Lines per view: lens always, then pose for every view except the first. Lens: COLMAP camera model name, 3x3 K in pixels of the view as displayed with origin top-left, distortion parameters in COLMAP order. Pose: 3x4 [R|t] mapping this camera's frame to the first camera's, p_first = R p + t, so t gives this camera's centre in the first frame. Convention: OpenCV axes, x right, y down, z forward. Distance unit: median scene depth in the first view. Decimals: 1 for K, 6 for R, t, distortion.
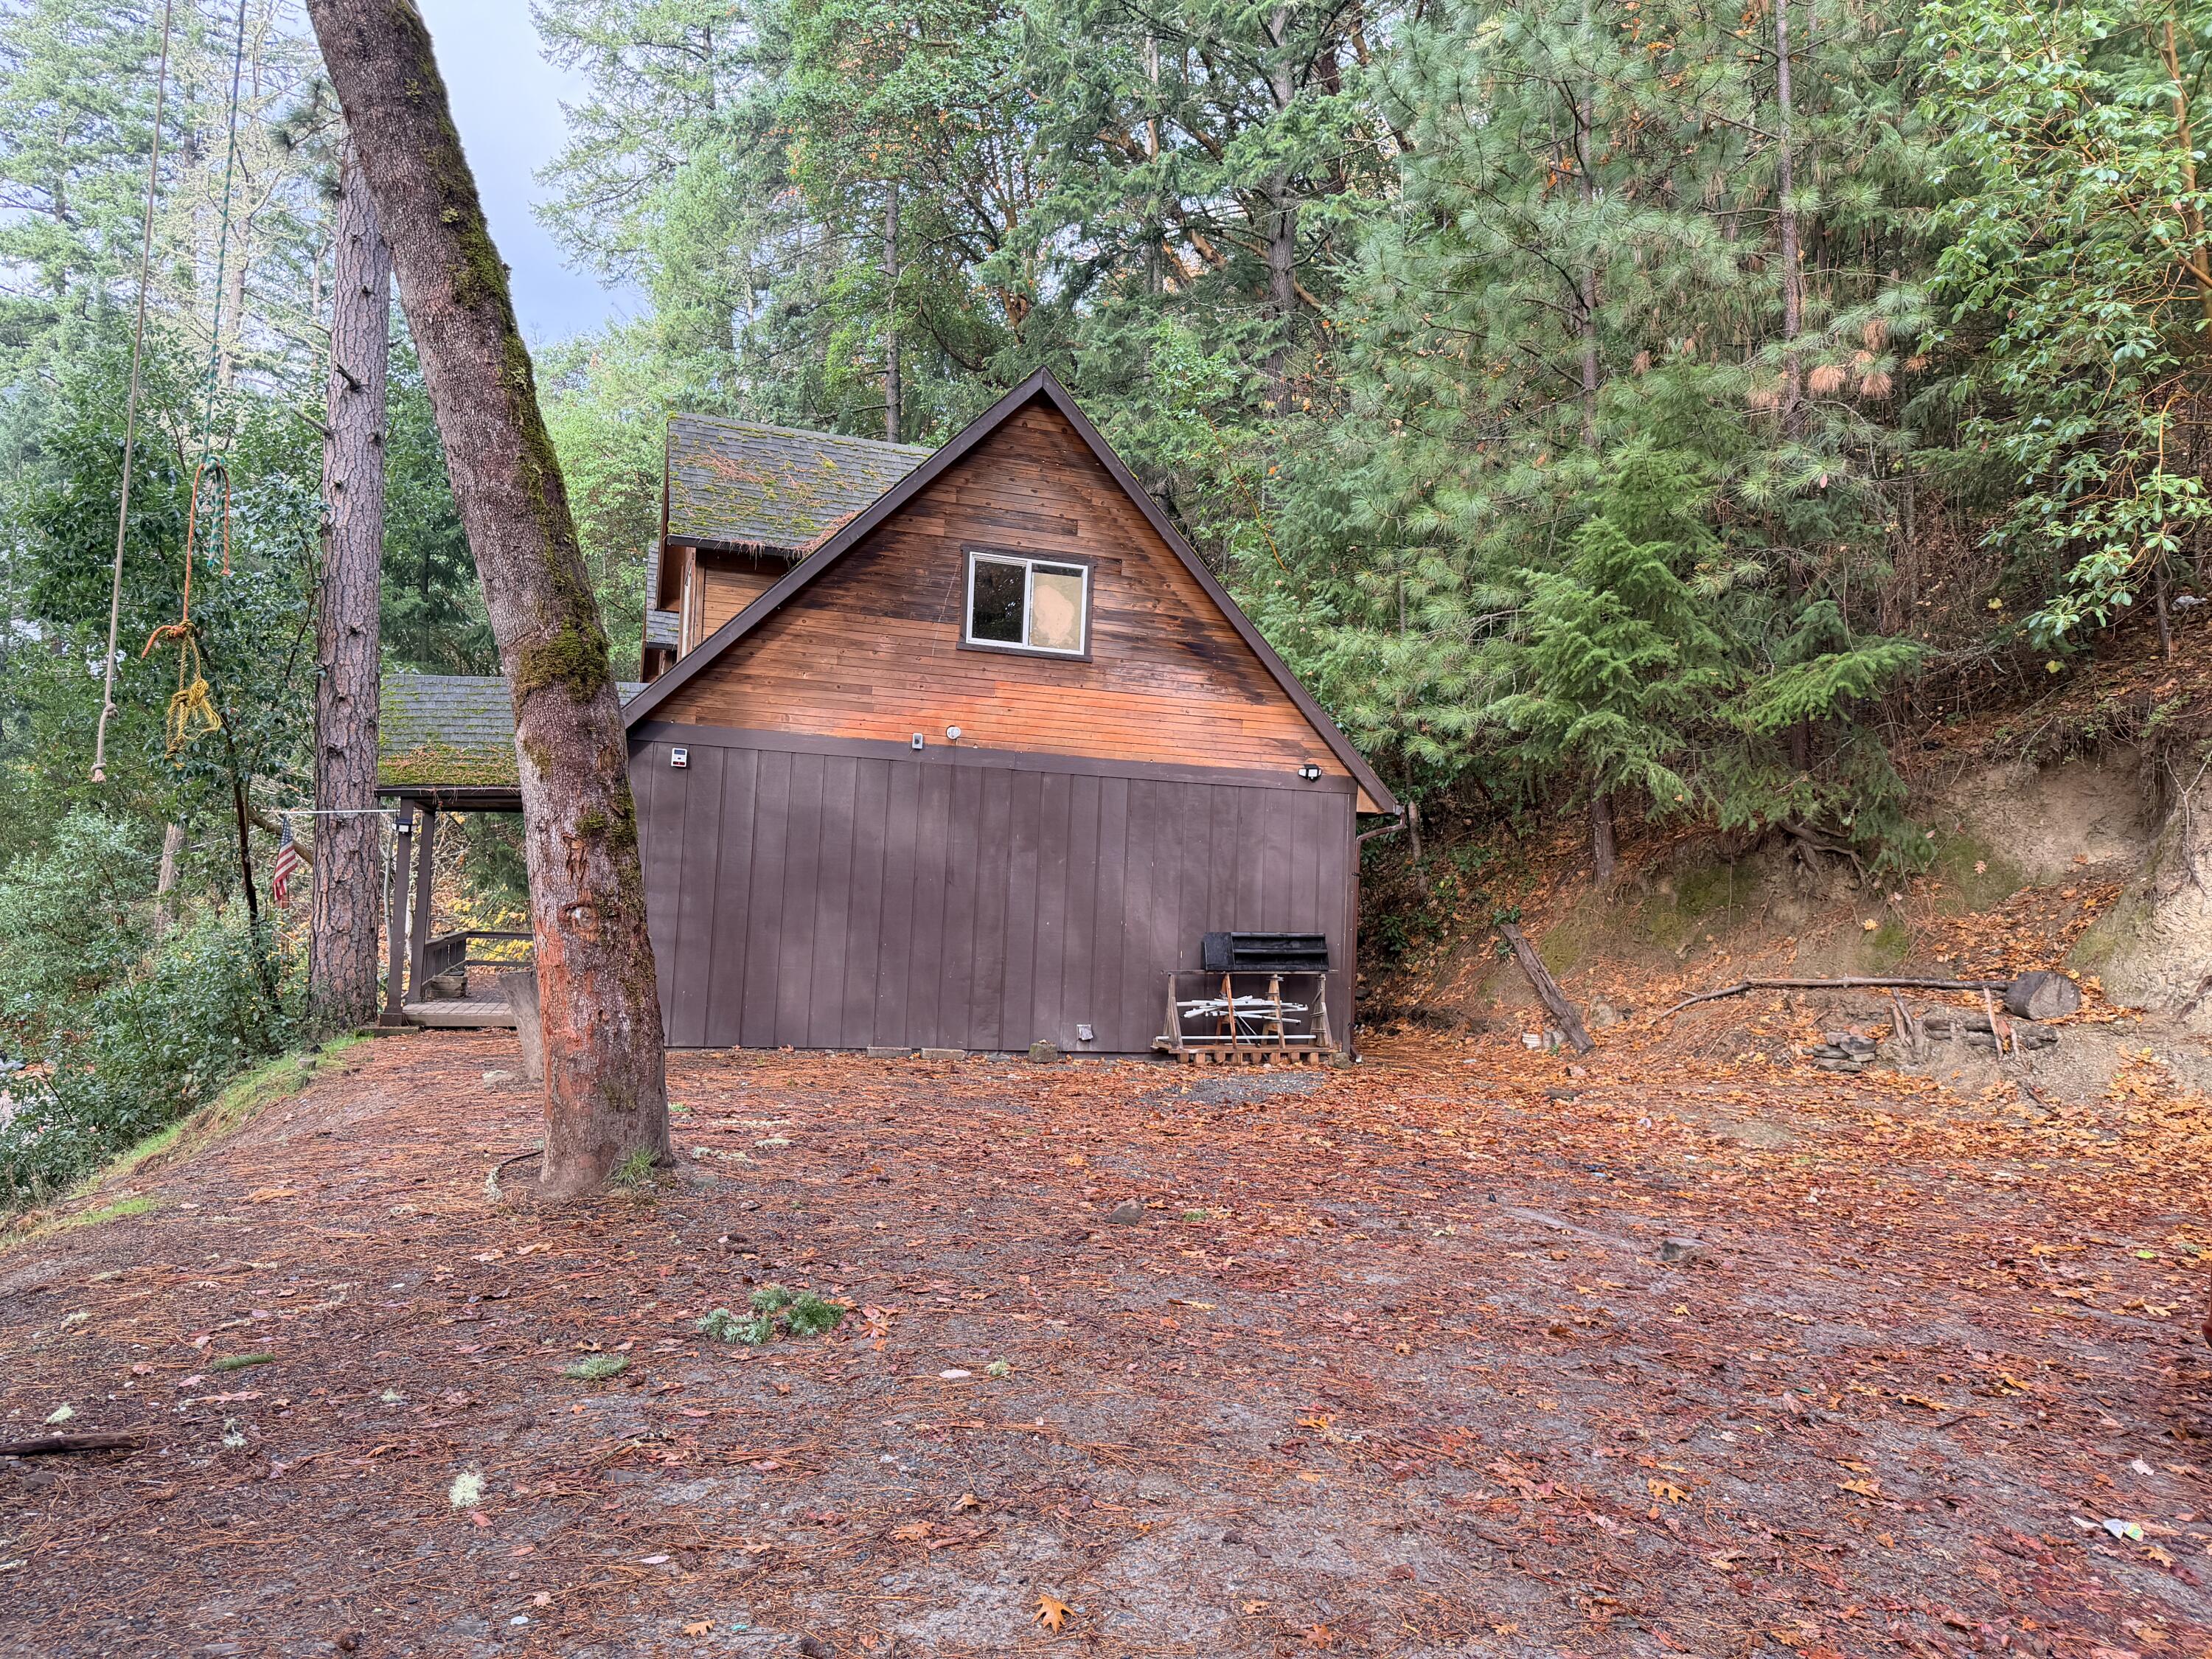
lens RADIAL K [[1569.5, 0, 1100.4], [0, 1569.5, 840.8], [0, 0, 1]] dist [0.012106, -0.017608]
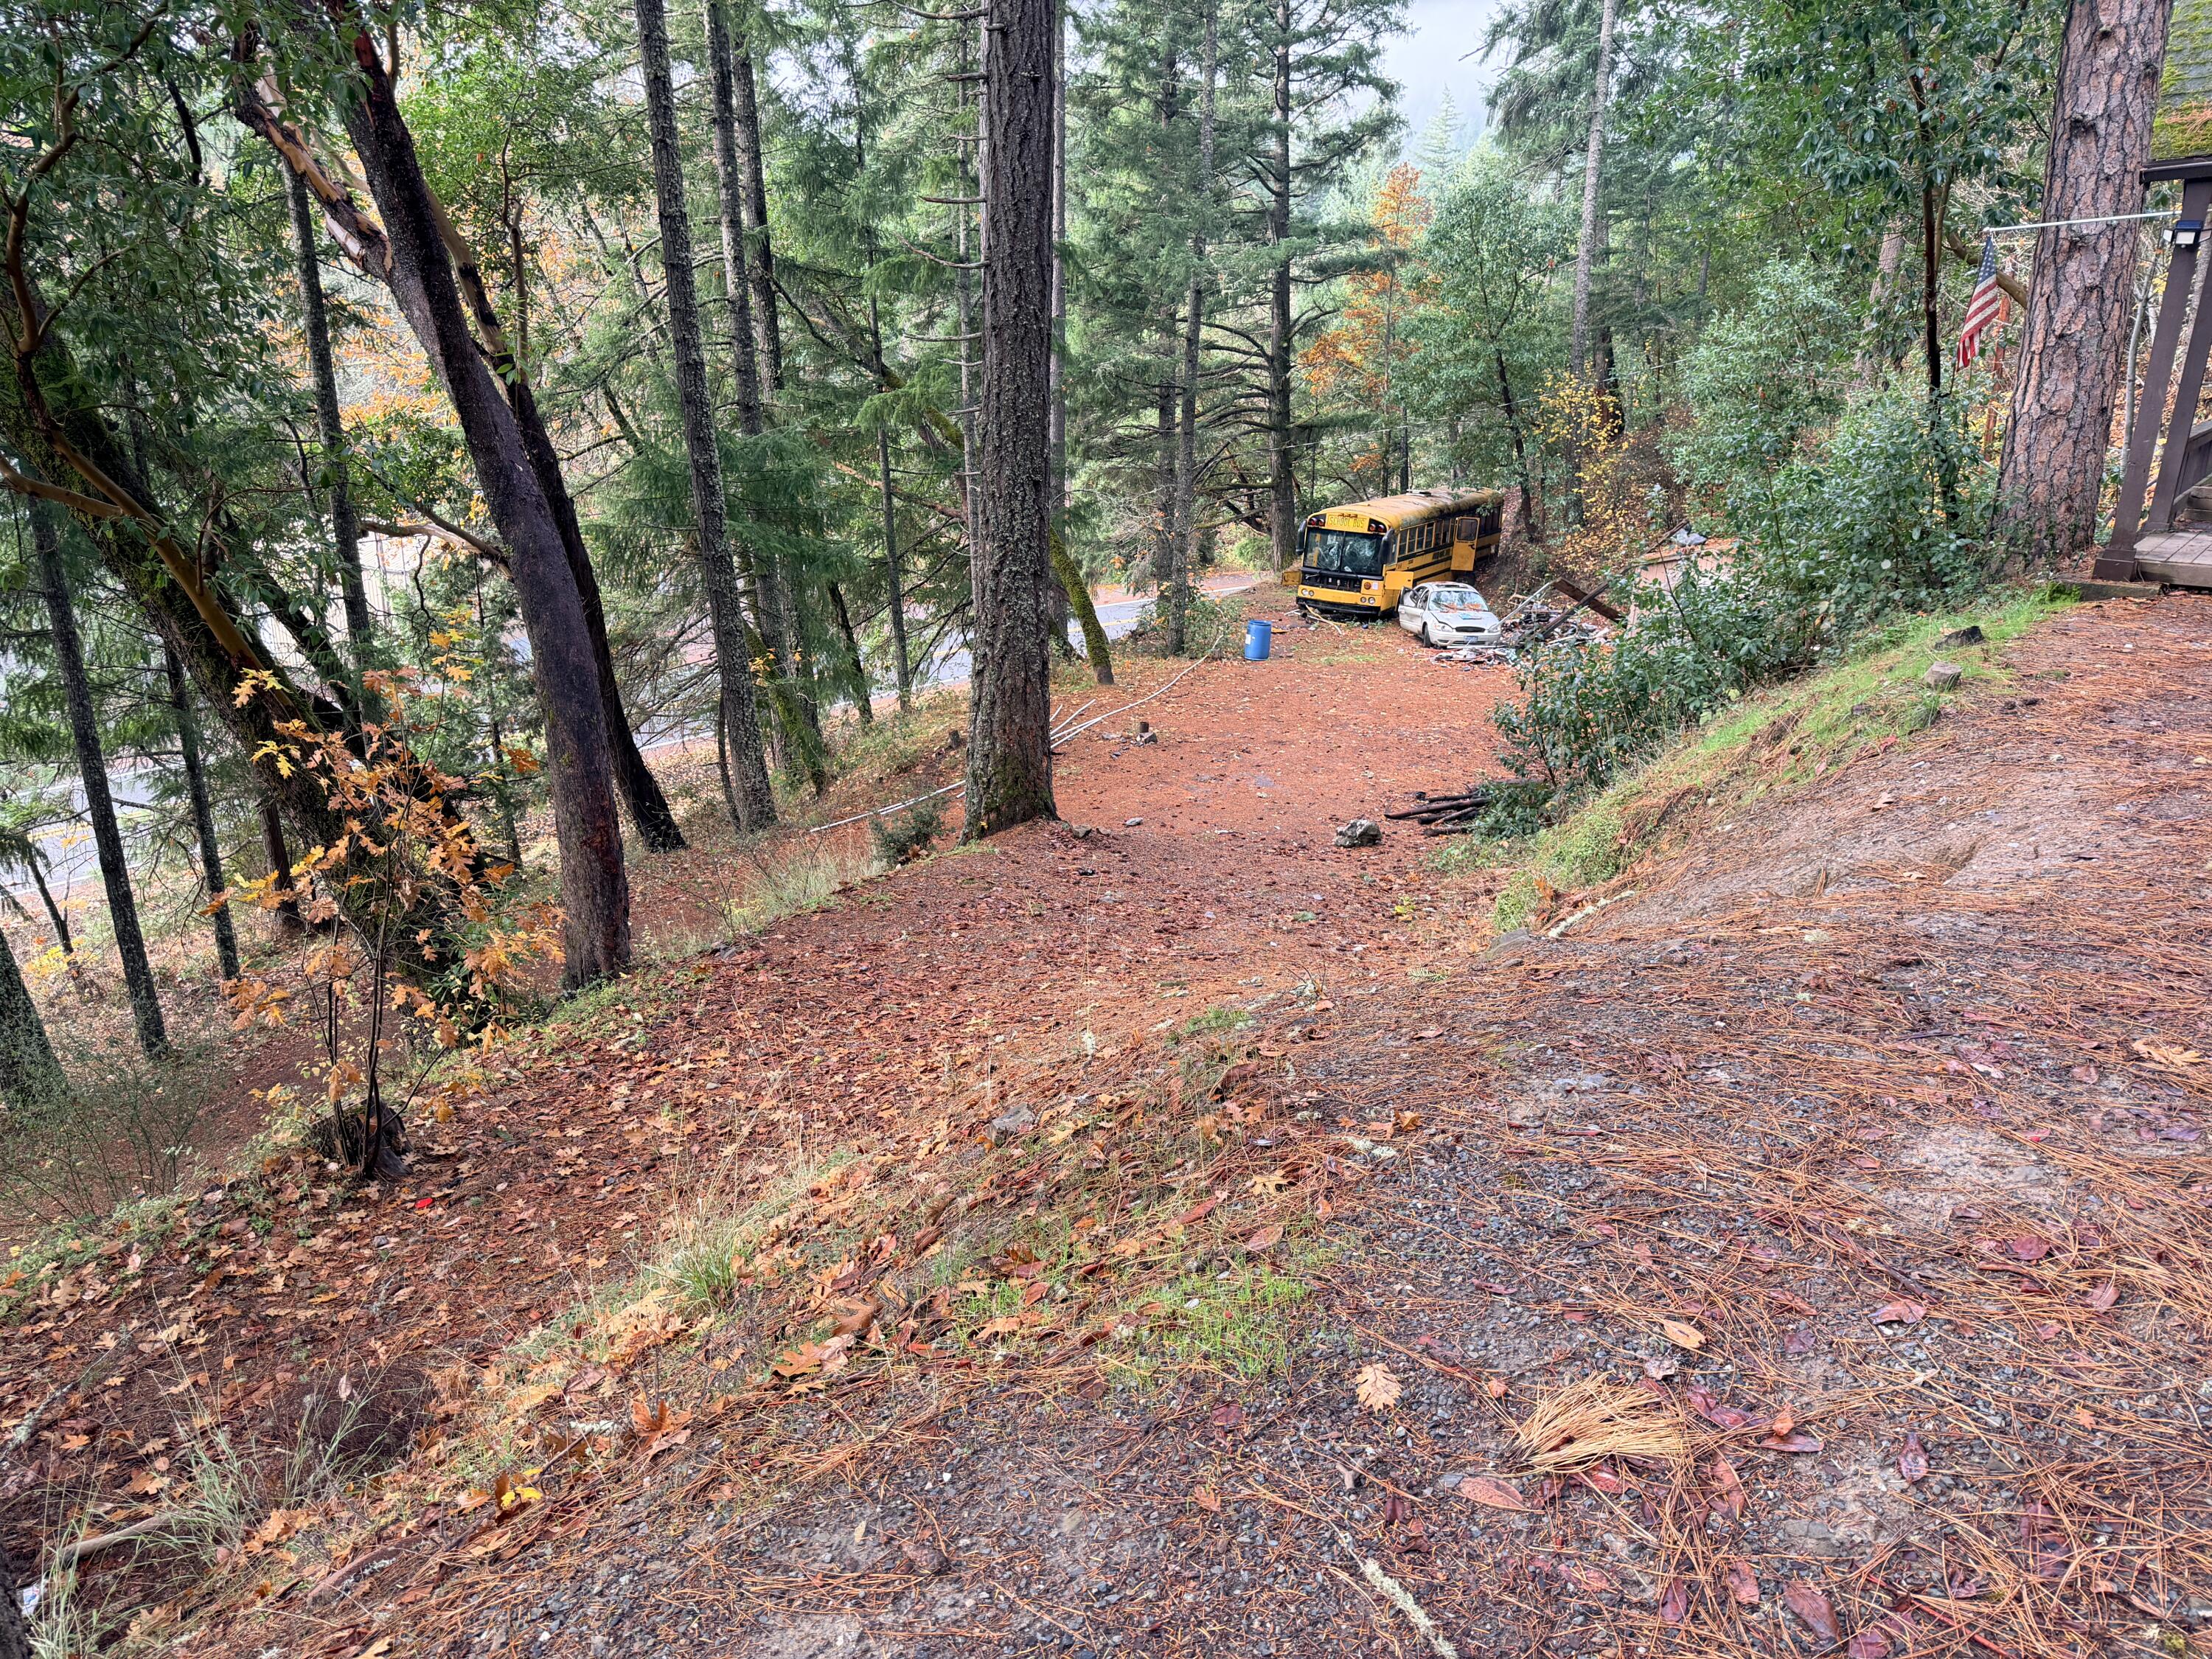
lens RADIAL K [[1569.5, 0, 1097.9], [0, 1569.5, 851.7], [0, 0, 1]] dist [0.012106, -0.017608]
pose [[0.552629, 0.233650, -0.800006, -0.122831], [0.050756, 0.948681, 0.312133, 0.004533], [0.831881, -0.213099, 0.512410, 0.266190]]
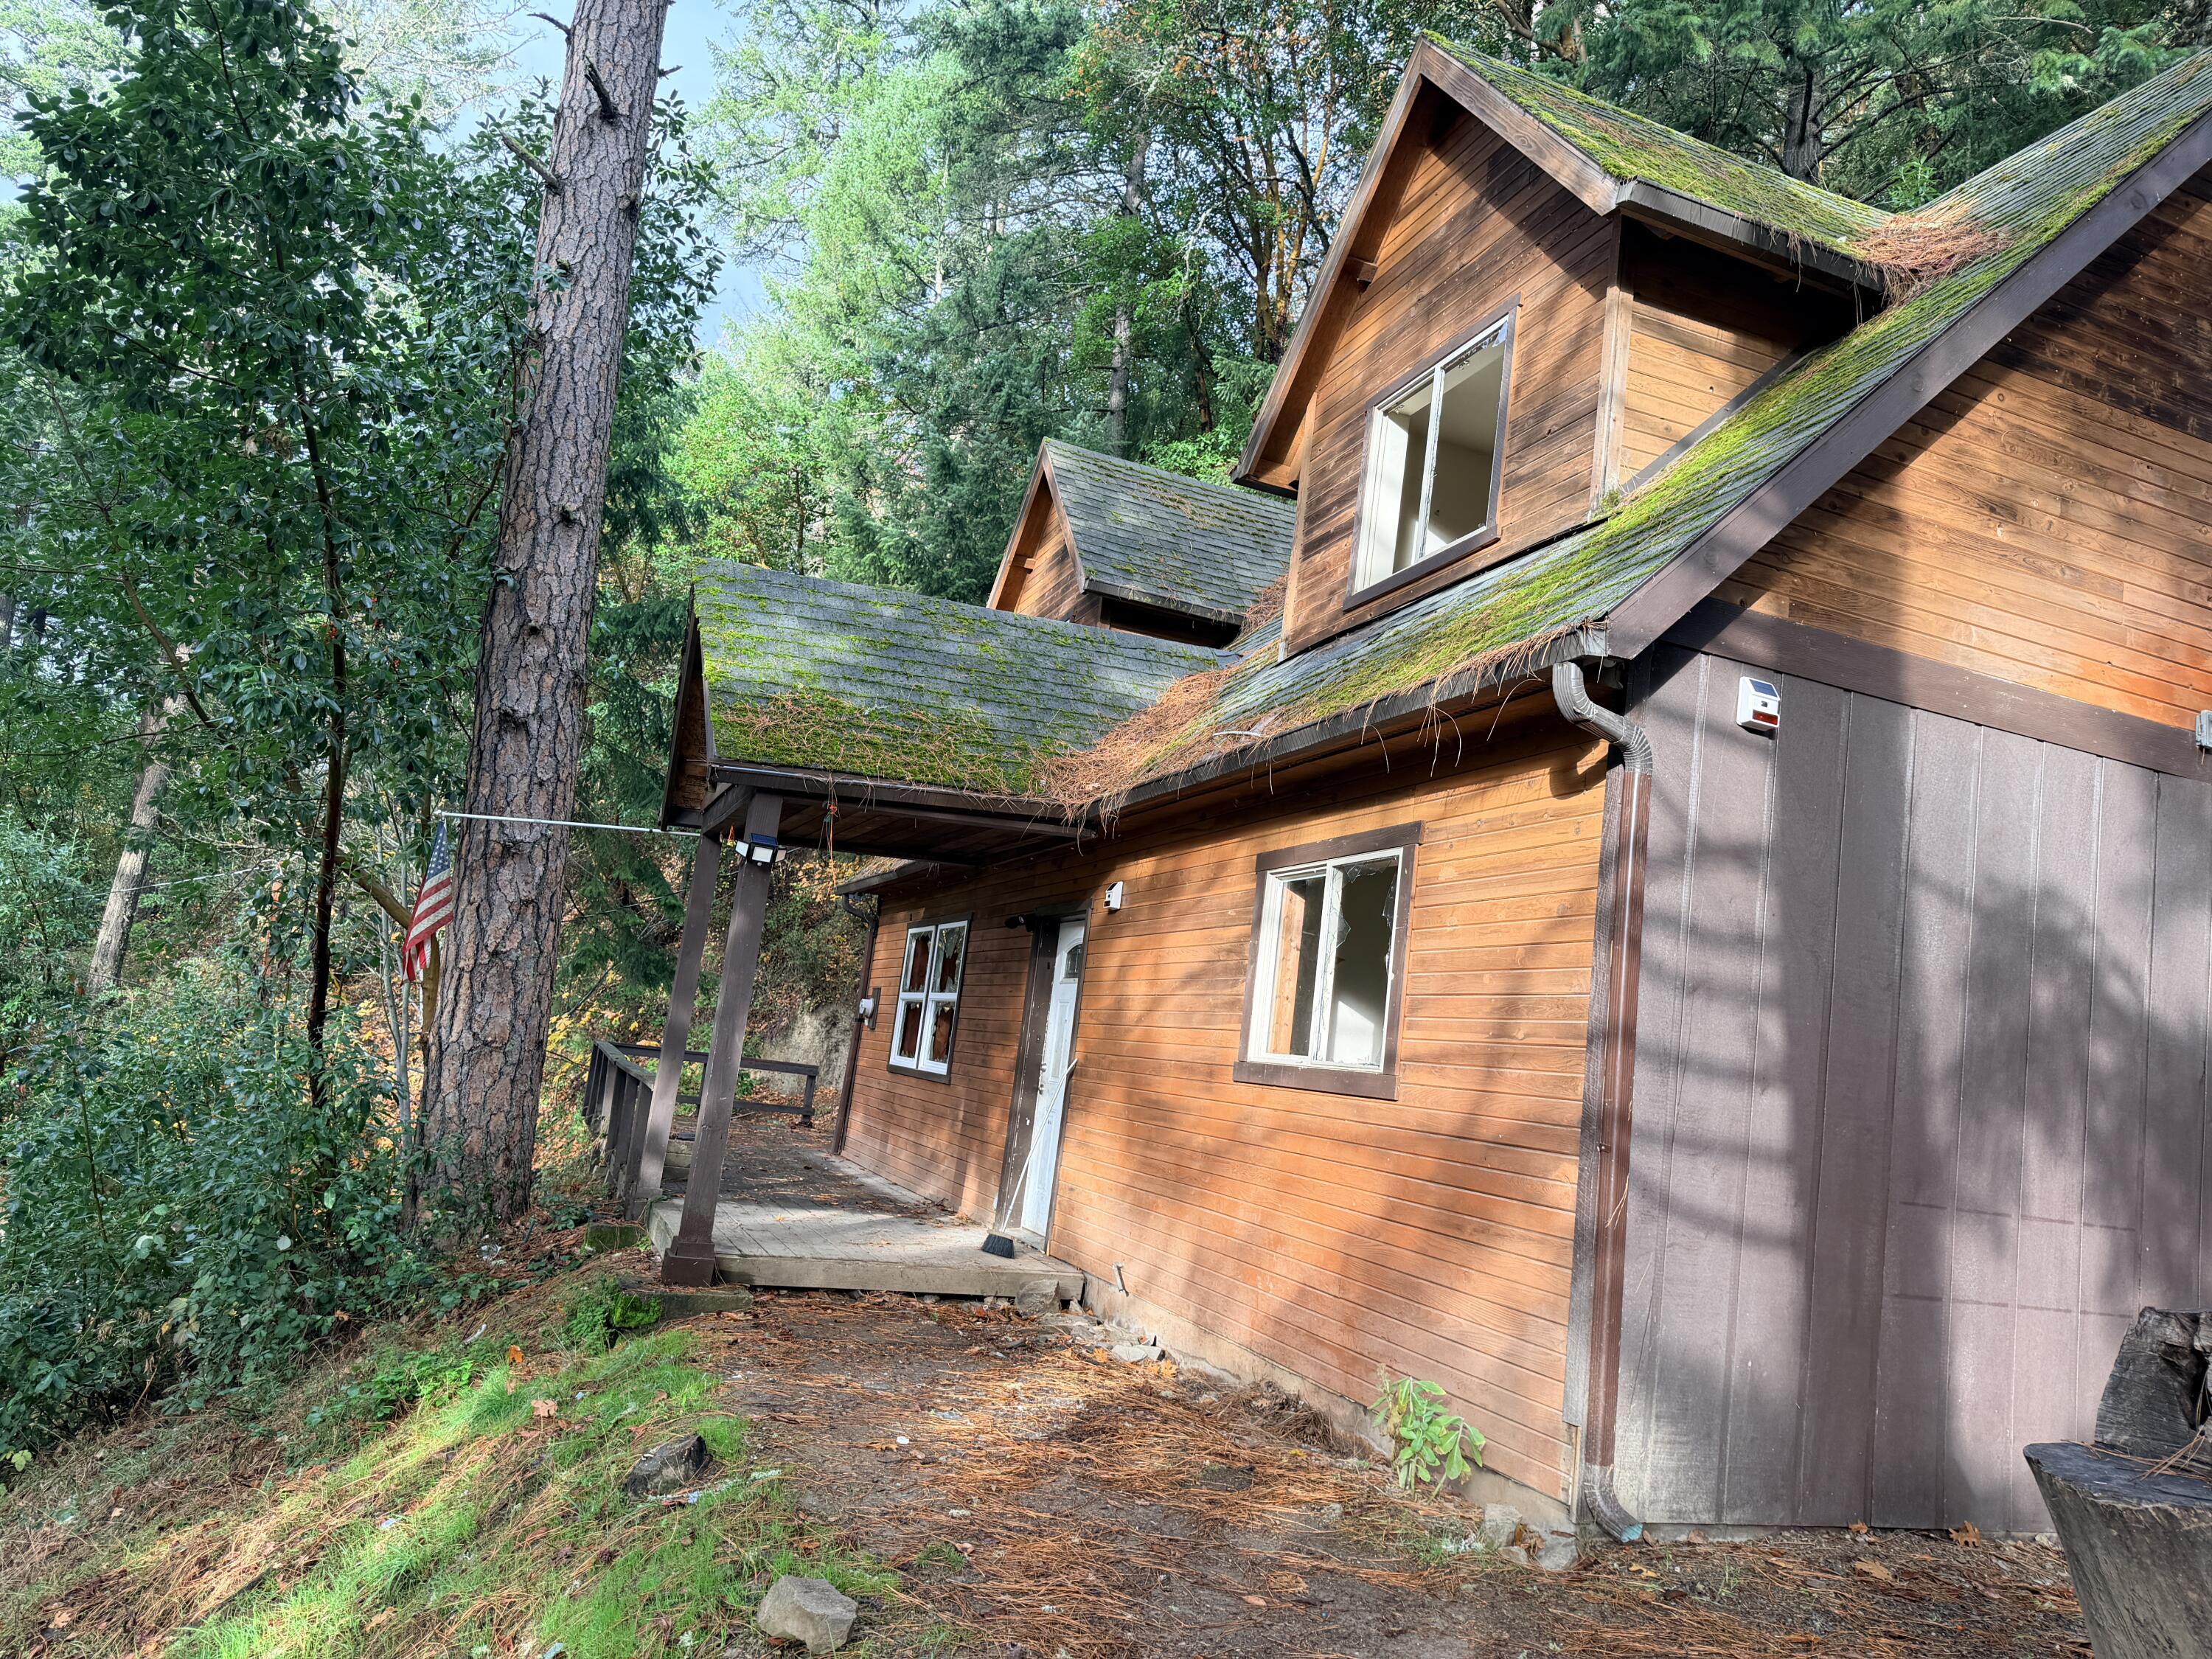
lens RADIAL K [[1569.5, 0, 1111.8], [0, 1569.5, 831.2], [0, 0, 1]] dist [0.012106, -0.017608]
pose [[0.996001, 0.080790, 0.038154, -0.291920], [-0.077319, 0.993373, -0.085042, 0.013633], [-0.044771, 0.081752, 0.995647, 0.434552]]
